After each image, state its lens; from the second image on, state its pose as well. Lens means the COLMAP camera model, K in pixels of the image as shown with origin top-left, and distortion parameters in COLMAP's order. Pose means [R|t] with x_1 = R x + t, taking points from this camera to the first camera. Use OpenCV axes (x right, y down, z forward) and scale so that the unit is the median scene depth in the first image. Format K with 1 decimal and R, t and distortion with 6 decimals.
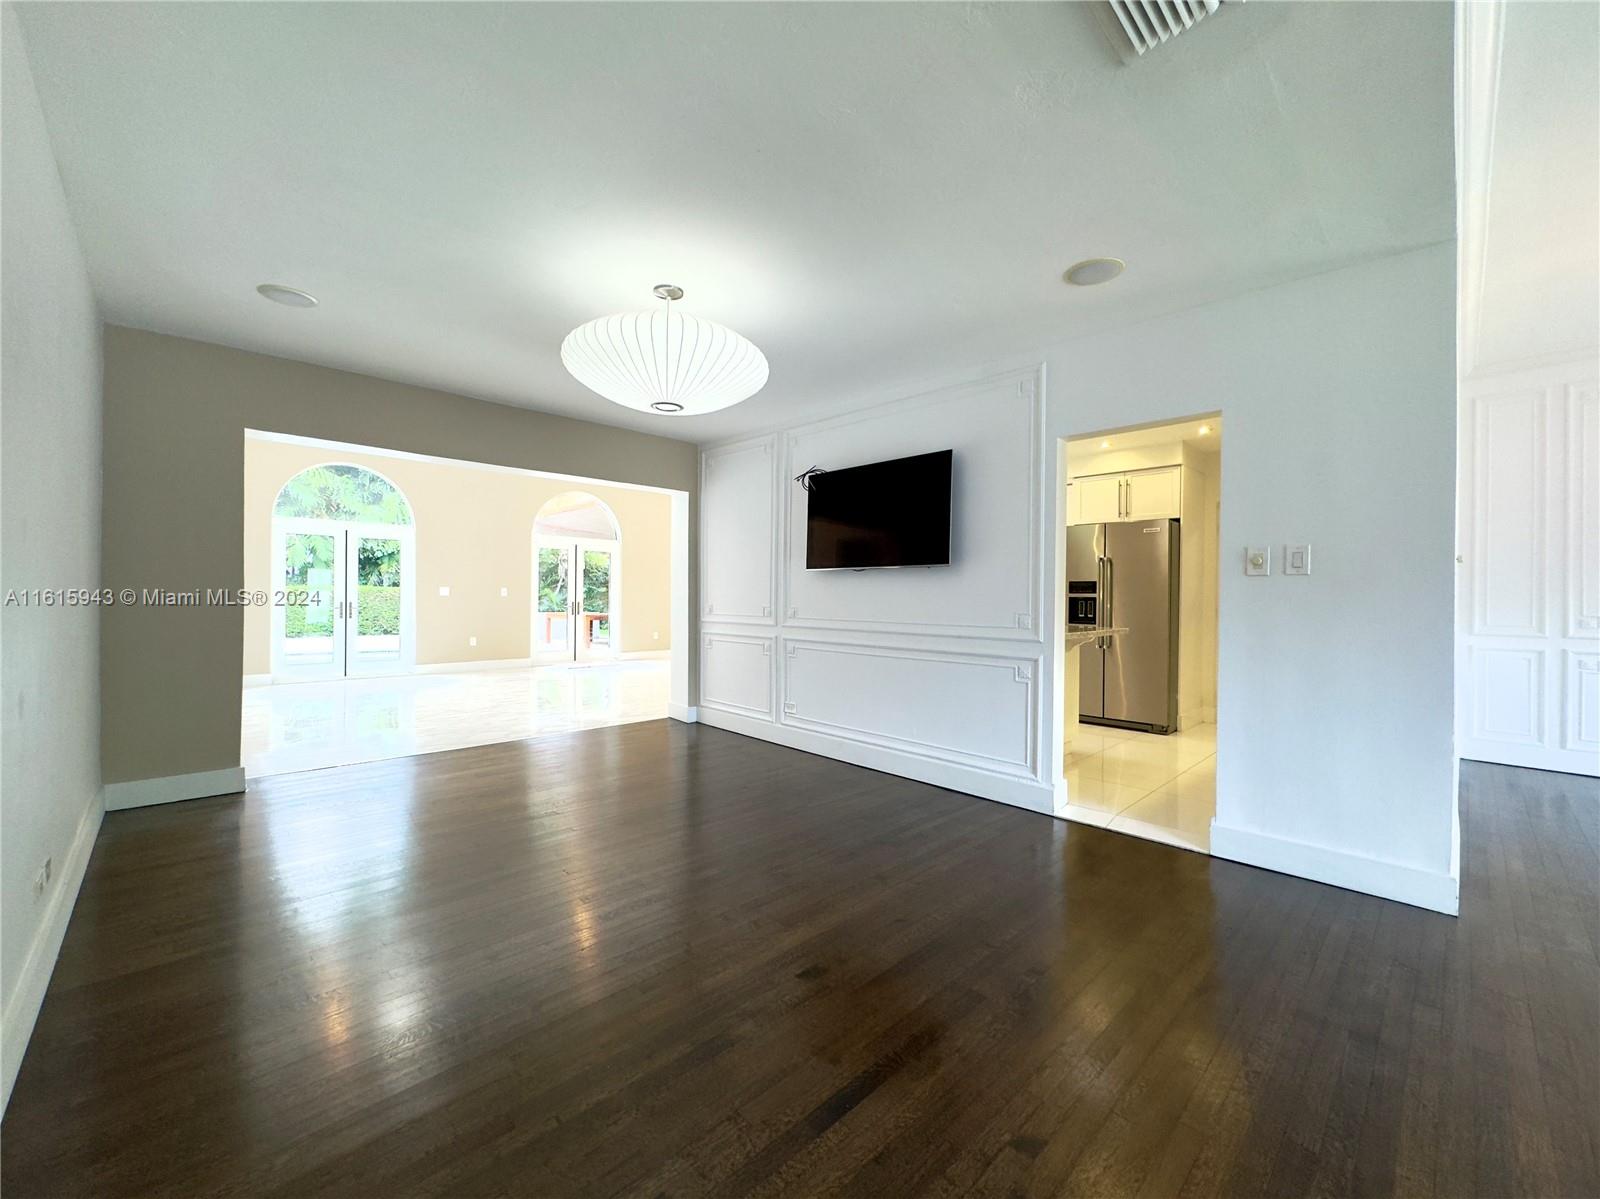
lens RADIAL K [[655.0, 0, 797.1], [0, 655.0, 591.5], [0, 0, 1]] dist [-0.001245, 0.000124]
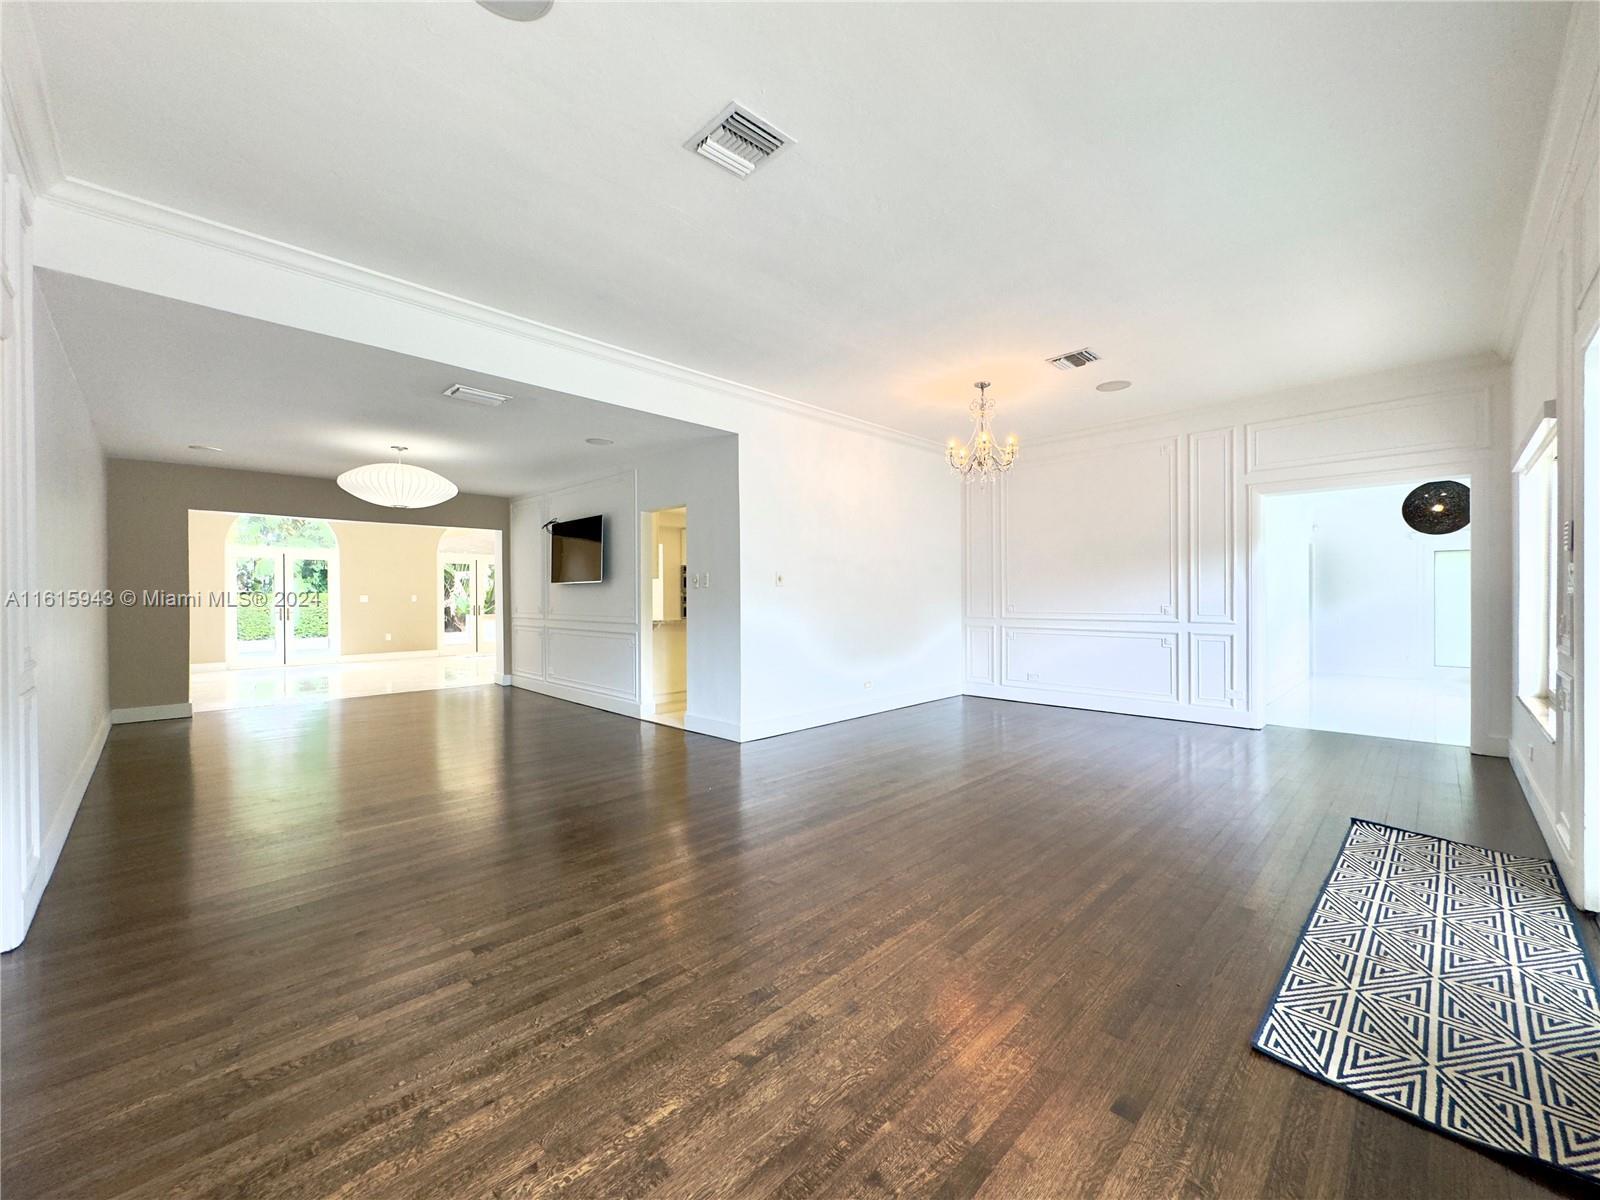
lens RADIAL K [[655.0, 0, 797.1], [0, 655.0, 592.0], [0, 0, 1]] dist [-0.001245, 0.000124]
pose [[0.999815, -0.013370, 0.013808, 0.769916], [0.013375, 0.999911, -0.000265, -0.004076], [-0.013804, 0.000450, 0.999905, -0.786591]]
